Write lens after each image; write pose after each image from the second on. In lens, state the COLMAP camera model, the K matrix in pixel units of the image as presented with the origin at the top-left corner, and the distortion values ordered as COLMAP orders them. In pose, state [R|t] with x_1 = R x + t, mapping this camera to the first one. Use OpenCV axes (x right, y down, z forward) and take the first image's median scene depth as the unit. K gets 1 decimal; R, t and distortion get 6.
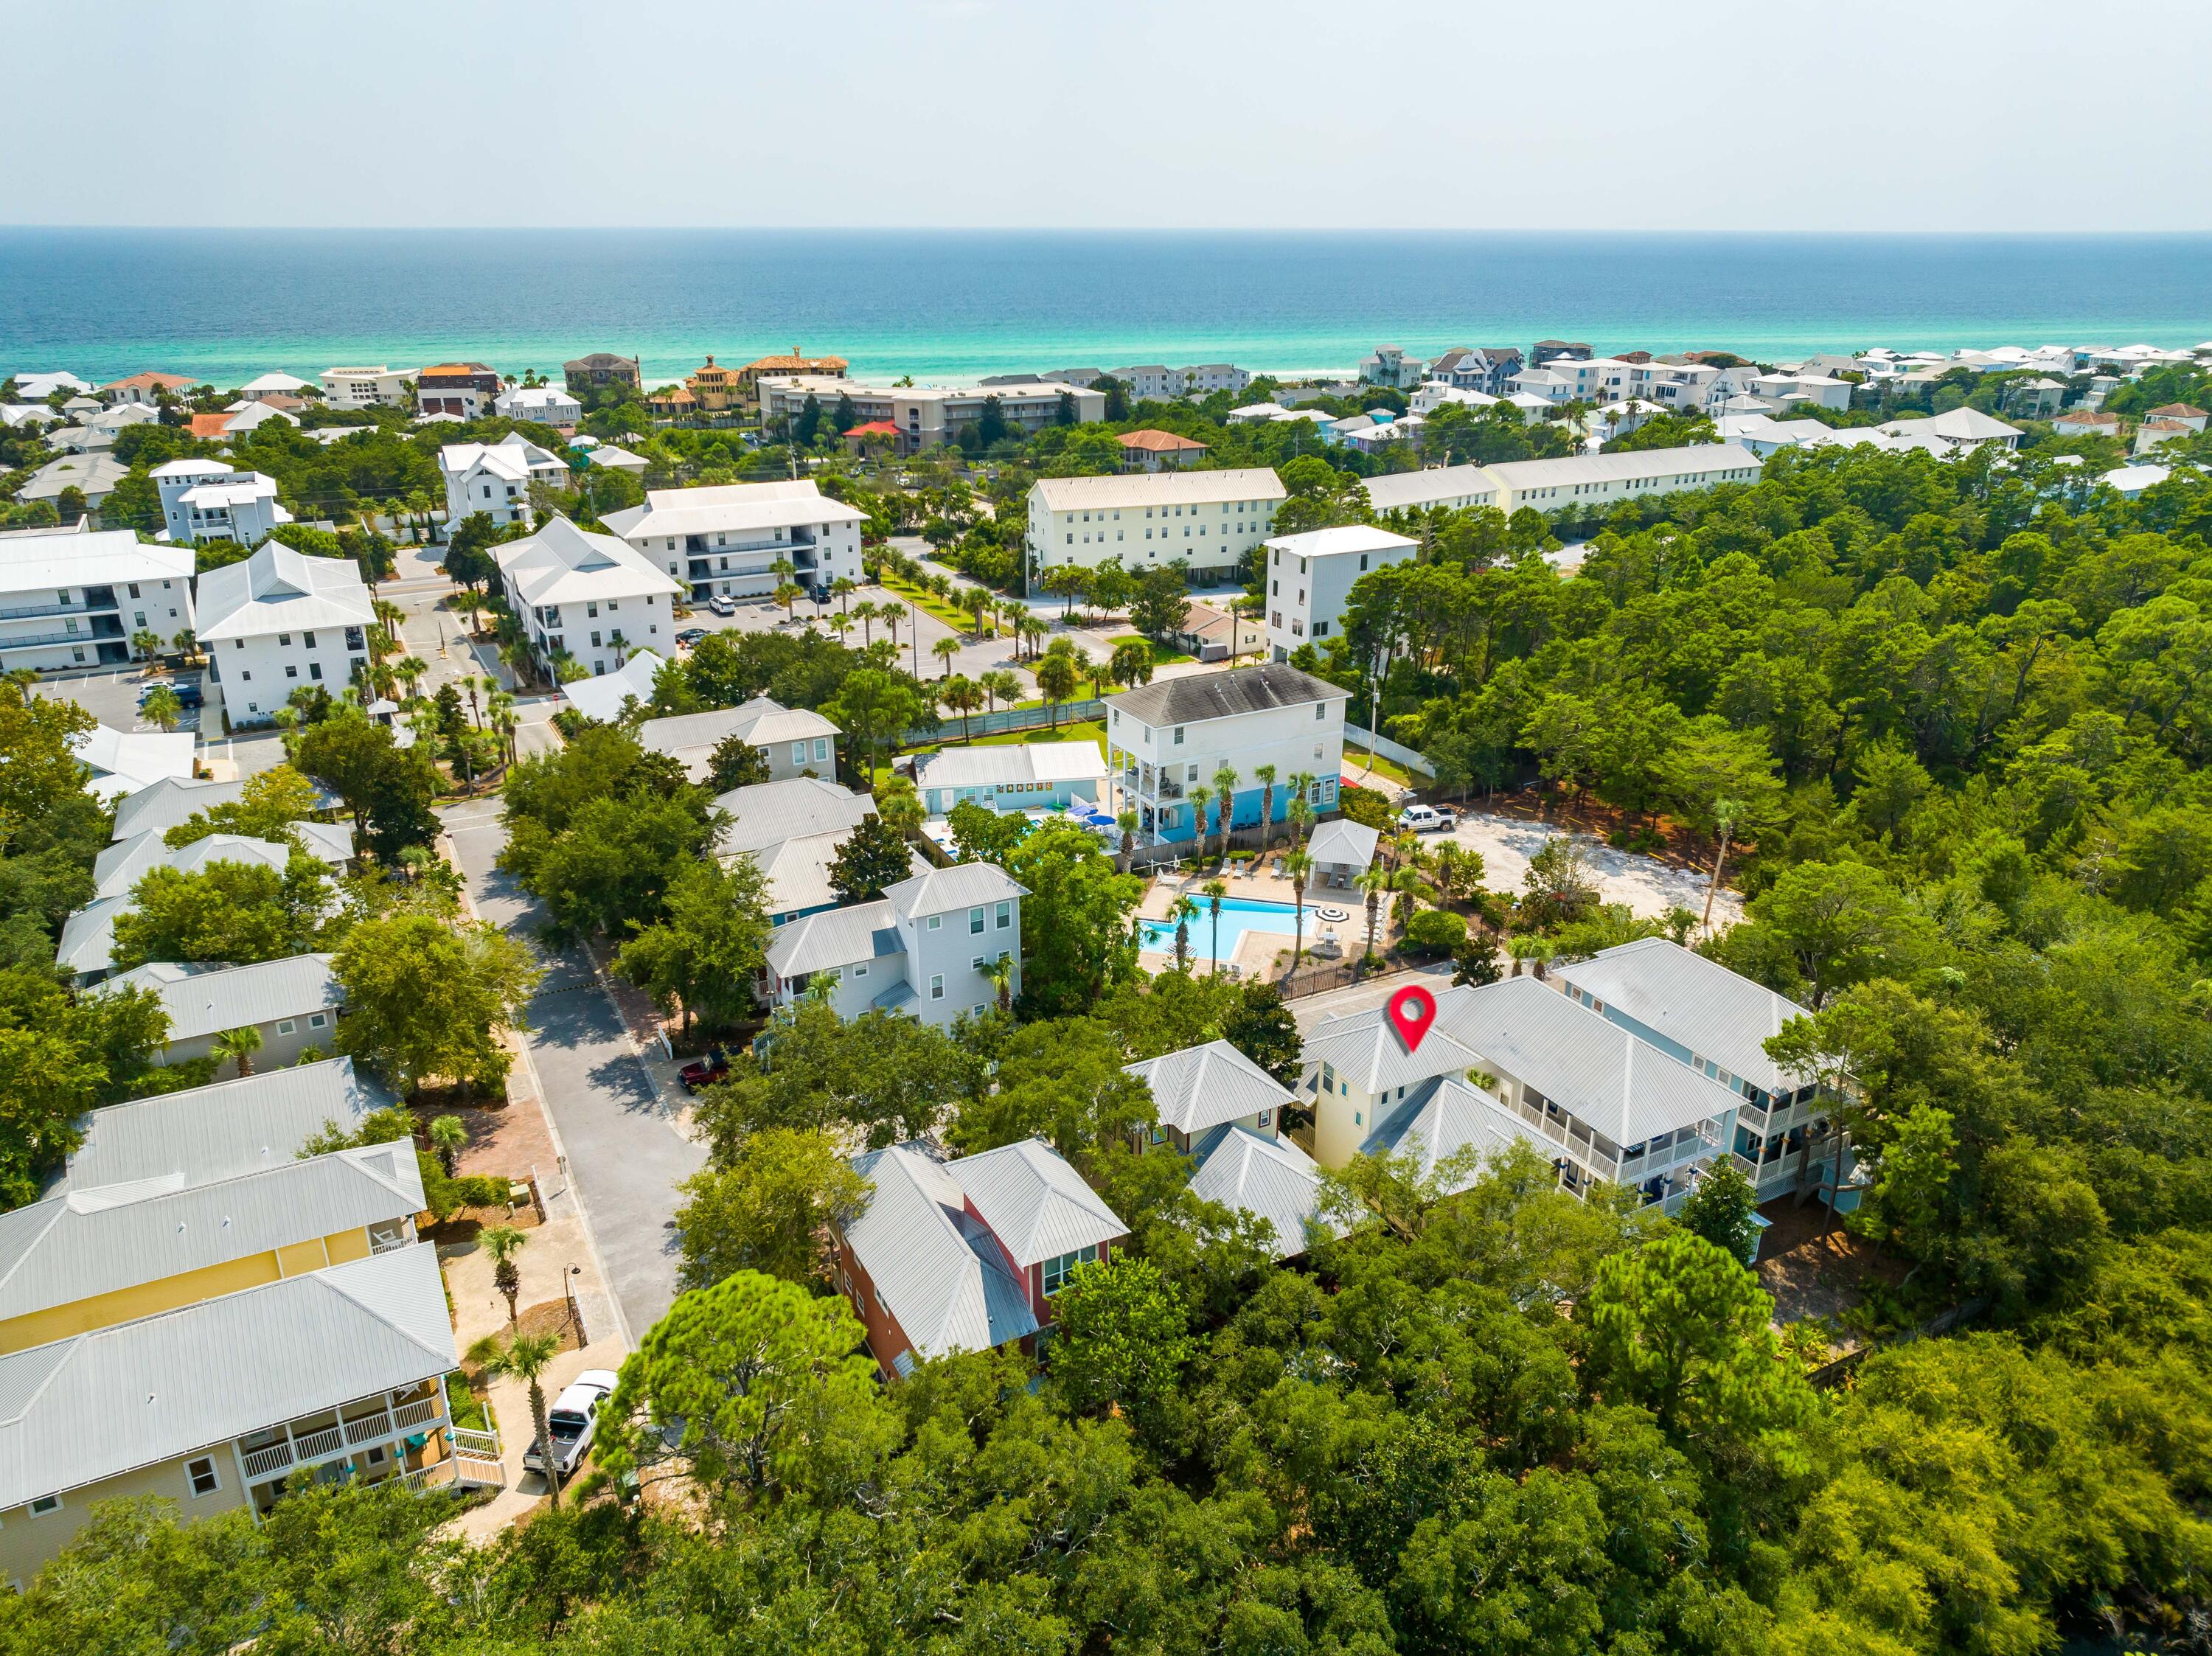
lens RADIAL K [[1530.9, 0, 1106.0], [0, 1530.9, 828.0], [0, 0, 1]] dist [0.003846, 0.001571]
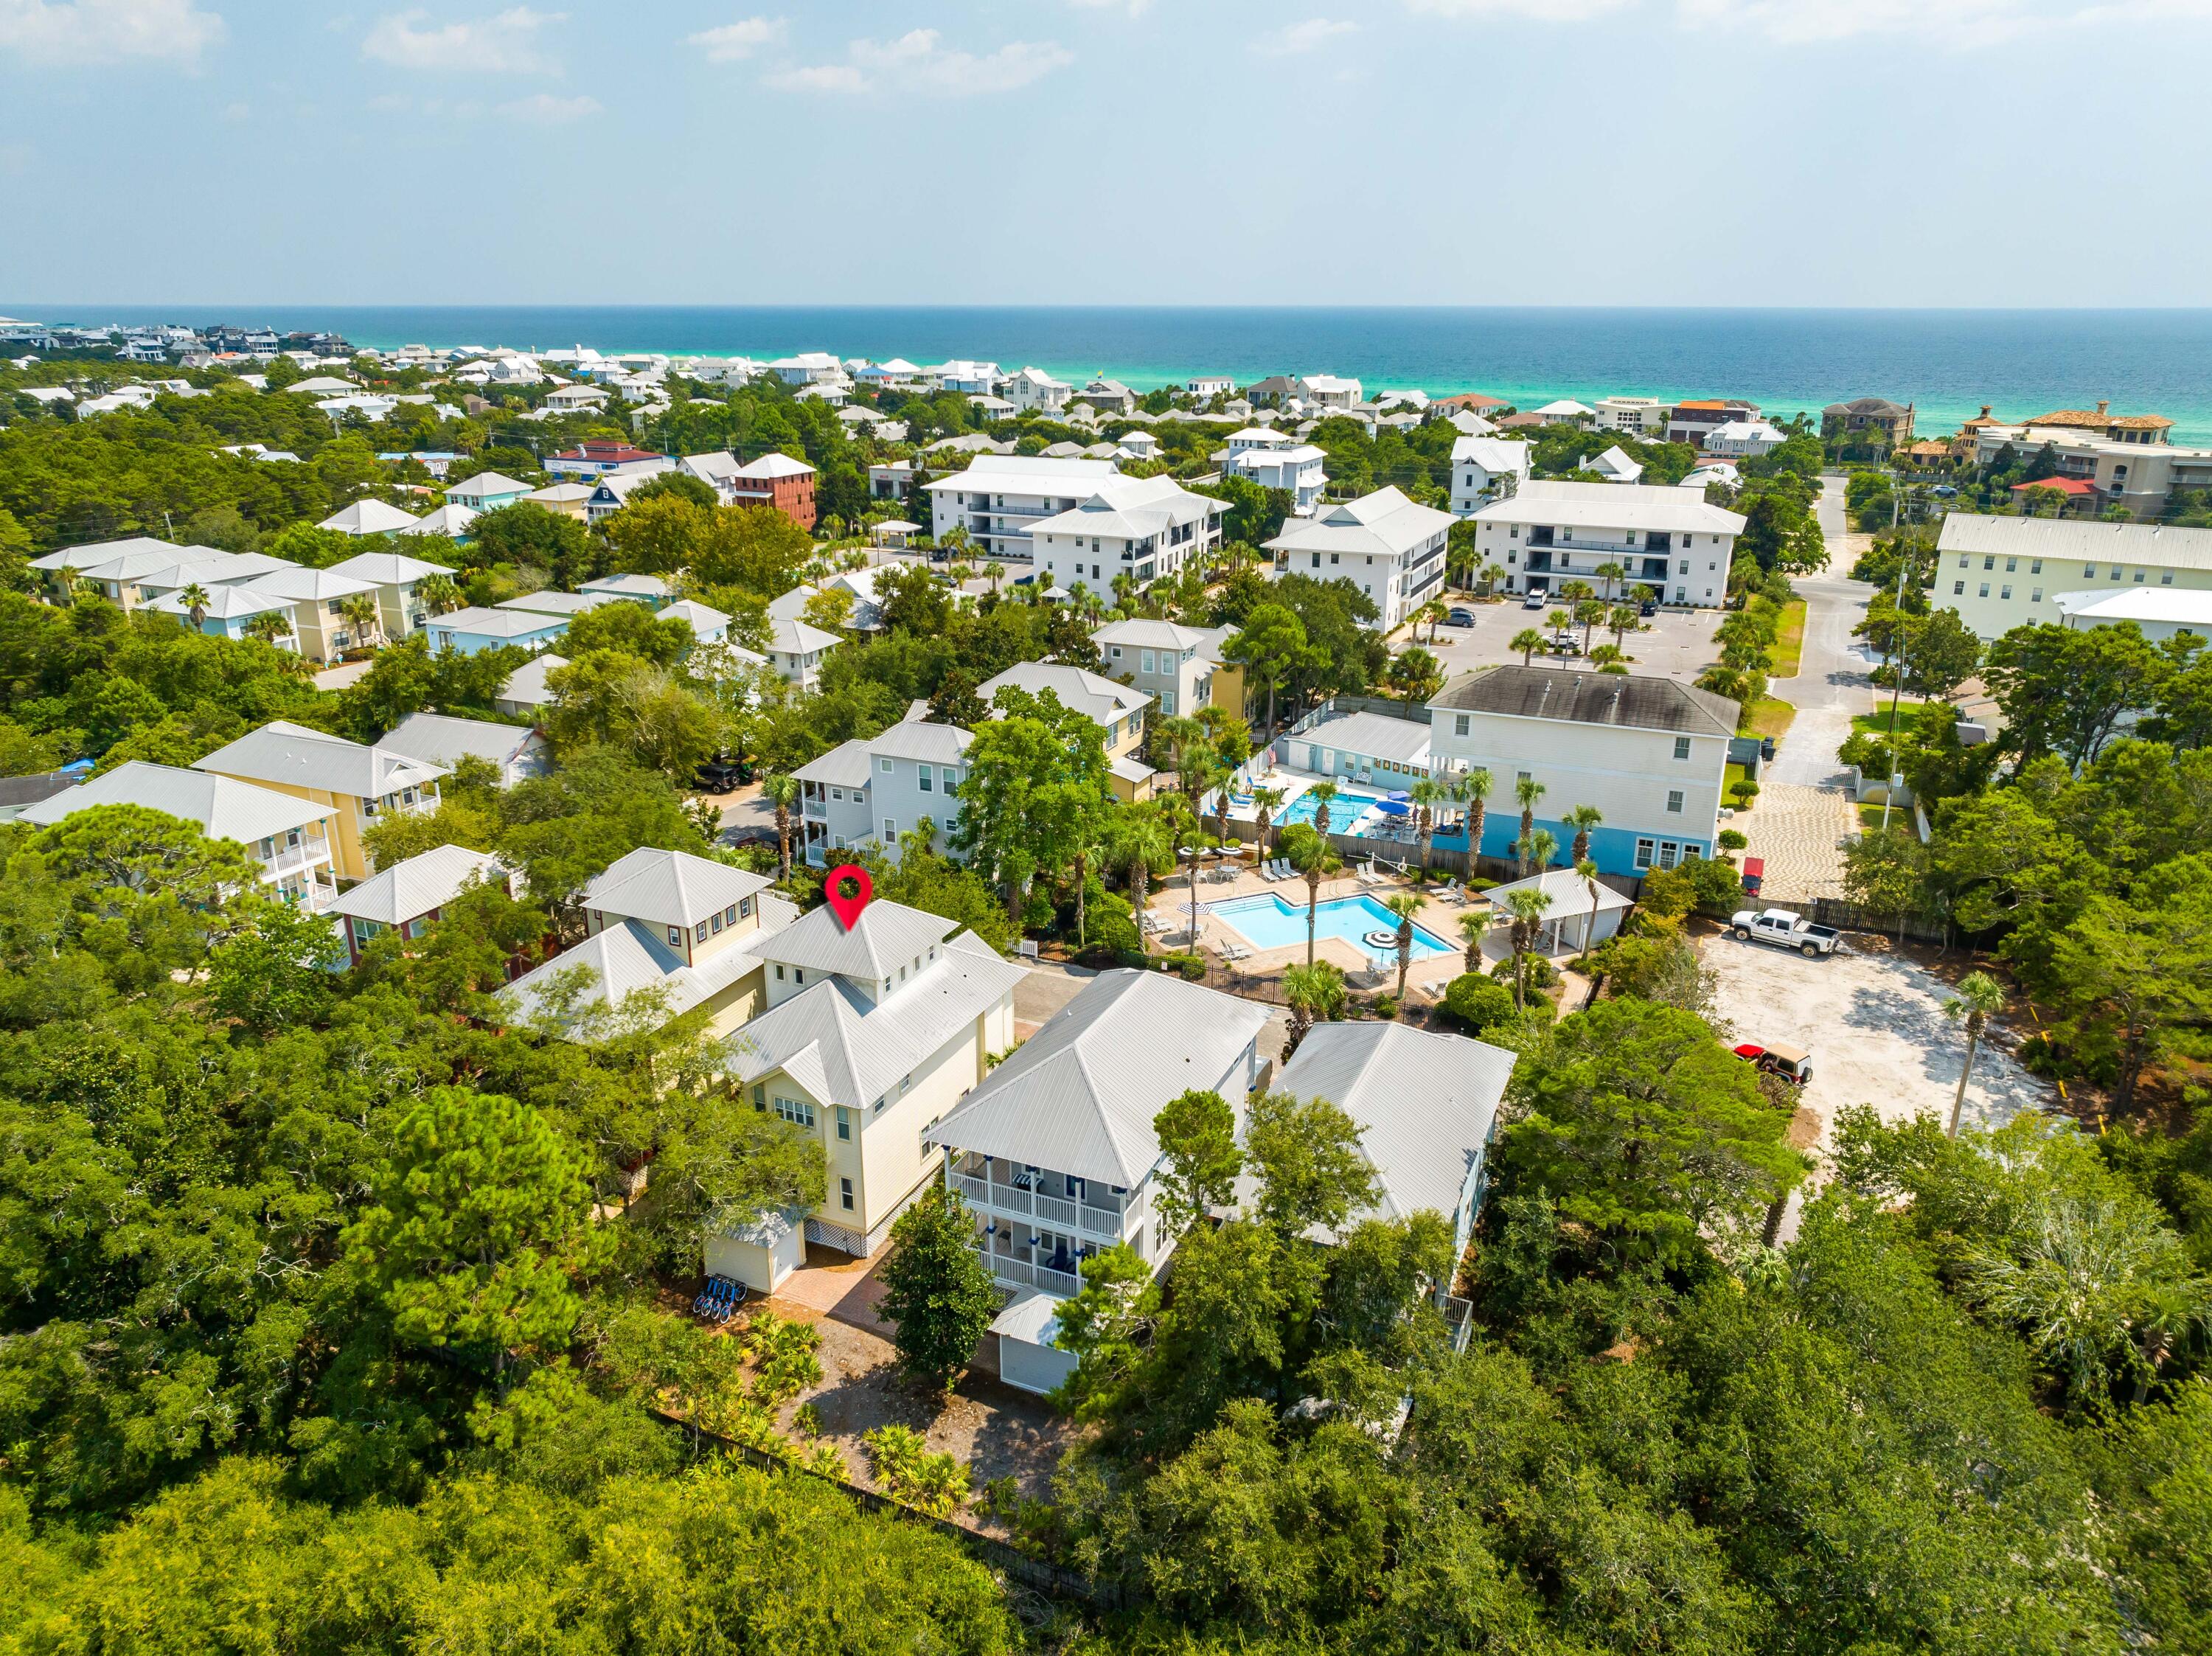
lens RADIAL K [[1524.7, 0, 1106.0], [0, 1524.7, 828.0], [0, 0, 1]] dist [-0.019849, 0.001478]
pose [[0.605946, 0.255026, -0.753519, 0.341335], [-0.287565, 0.953388, 0.091423, -0.016116], [0.741711, 0.161288, 0.651038, 0.190860]]
